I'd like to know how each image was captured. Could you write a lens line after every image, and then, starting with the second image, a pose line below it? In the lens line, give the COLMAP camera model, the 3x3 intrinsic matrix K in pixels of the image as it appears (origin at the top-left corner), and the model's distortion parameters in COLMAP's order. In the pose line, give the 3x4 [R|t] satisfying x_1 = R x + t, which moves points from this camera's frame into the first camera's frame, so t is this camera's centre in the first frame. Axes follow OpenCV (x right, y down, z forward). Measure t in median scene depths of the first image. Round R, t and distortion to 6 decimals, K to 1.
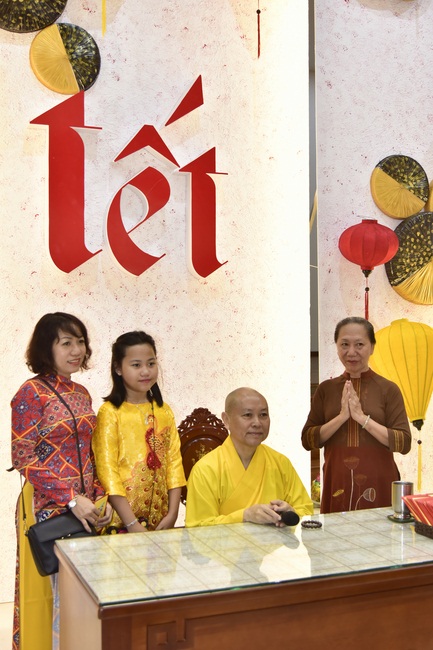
lens RADIAL K [[857.1, 0, 233.5], [0, 857.1, 328.8], [0, 0, 1]] dist [-0.024909, 0.044847]
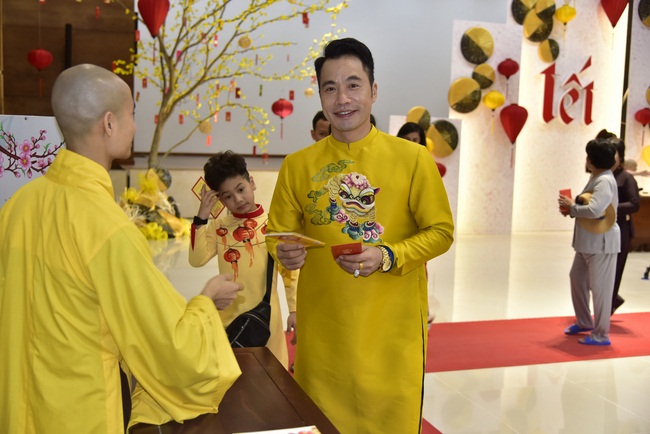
lens RADIAL K [[857.1, 0, 325.0], [0, 857.1, 217.0], [0, 0, 1]] dist [-0.024909, 0.044847]
pose [[0.997625, 0.045289, -0.051895, -0.762028], [-0.040592, 0.995272, 0.088243, 0.028702], [0.055646, -0.085927, 0.994746, -1.972908]]
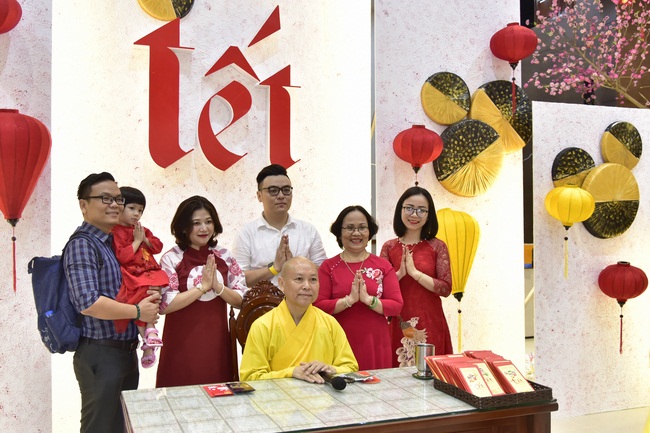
lens RADIAL K [[676.8, 0, 325.0], [0, 676.8, 216.5], [0, 0, 1]] dist [-0.028001, -0.000054]
pose [[0.999554, 0.005008, -0.029453, 0.057072], [-0.005300, 0.999937, -0.009853, 0.010467], [0.029402, 0.010004, 0.999518, 0.053285]]
